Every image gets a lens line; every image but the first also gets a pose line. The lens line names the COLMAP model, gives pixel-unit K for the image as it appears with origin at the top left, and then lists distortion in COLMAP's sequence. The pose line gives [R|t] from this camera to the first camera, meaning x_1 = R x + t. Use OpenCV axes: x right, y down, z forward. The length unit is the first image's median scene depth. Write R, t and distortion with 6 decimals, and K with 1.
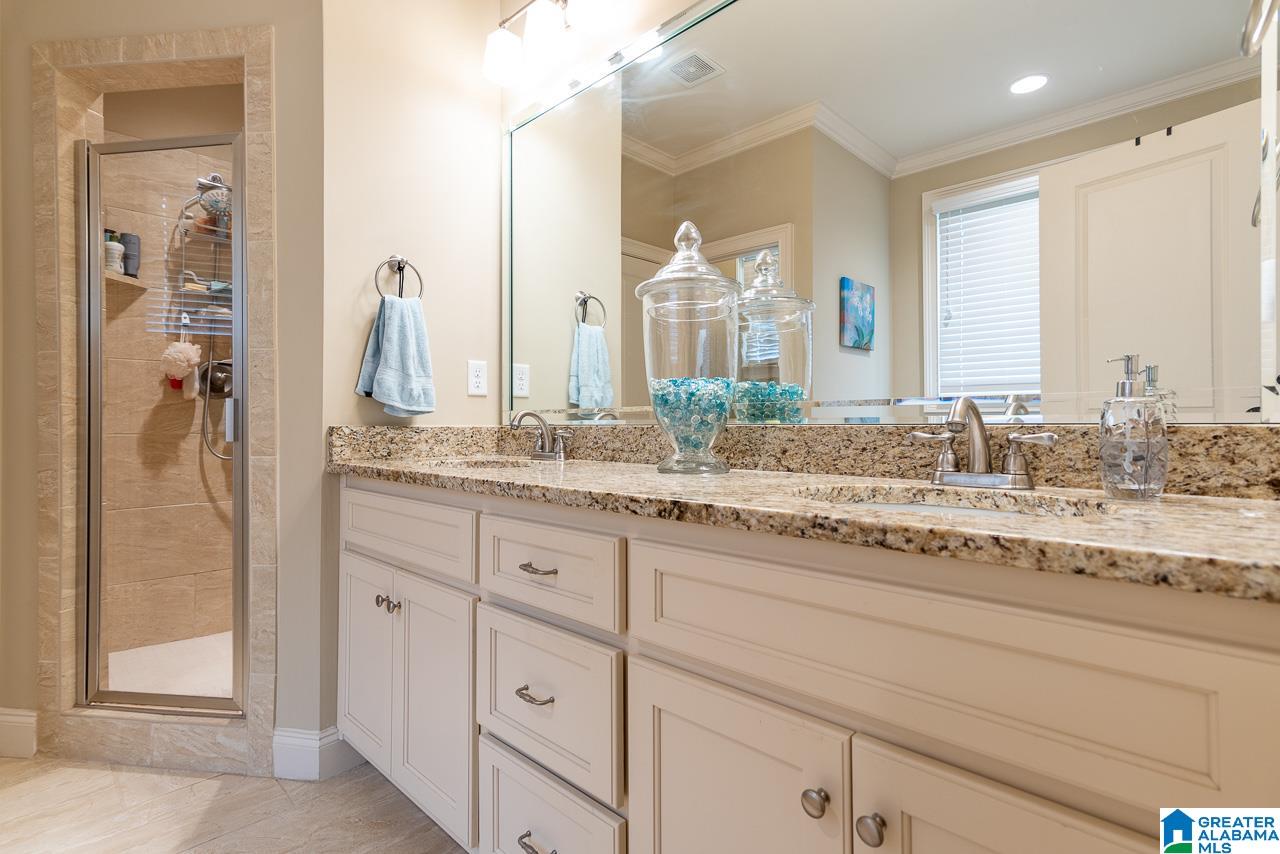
lens RADIAL K [[617.7, 0, 640.8], [0, 617.7, 426.7], [0, 0, 1]] dist [0.013952, 0.000416]
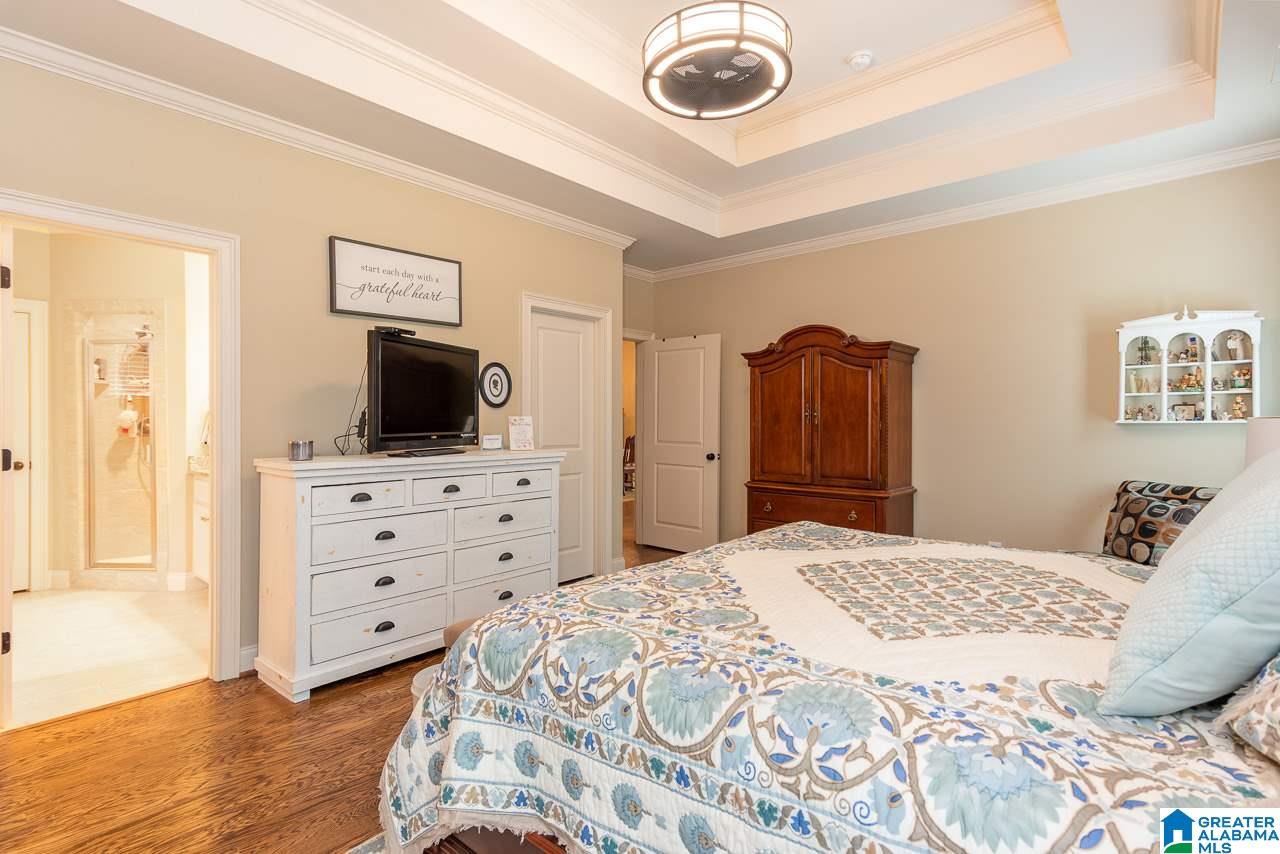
lens RADIAL K [[617.7, 0, 635.8], [0, 617.7, 430.2], [0, 0, 1]] dist [0.013952, 0.000416]
pose [[0.998591, -0.002762, 0.052995, 1.586351], [0.002303, 0.999959, 0.008721, -0.164107], [-0.053017, -0.008586, 0.998557, -2.194185]]
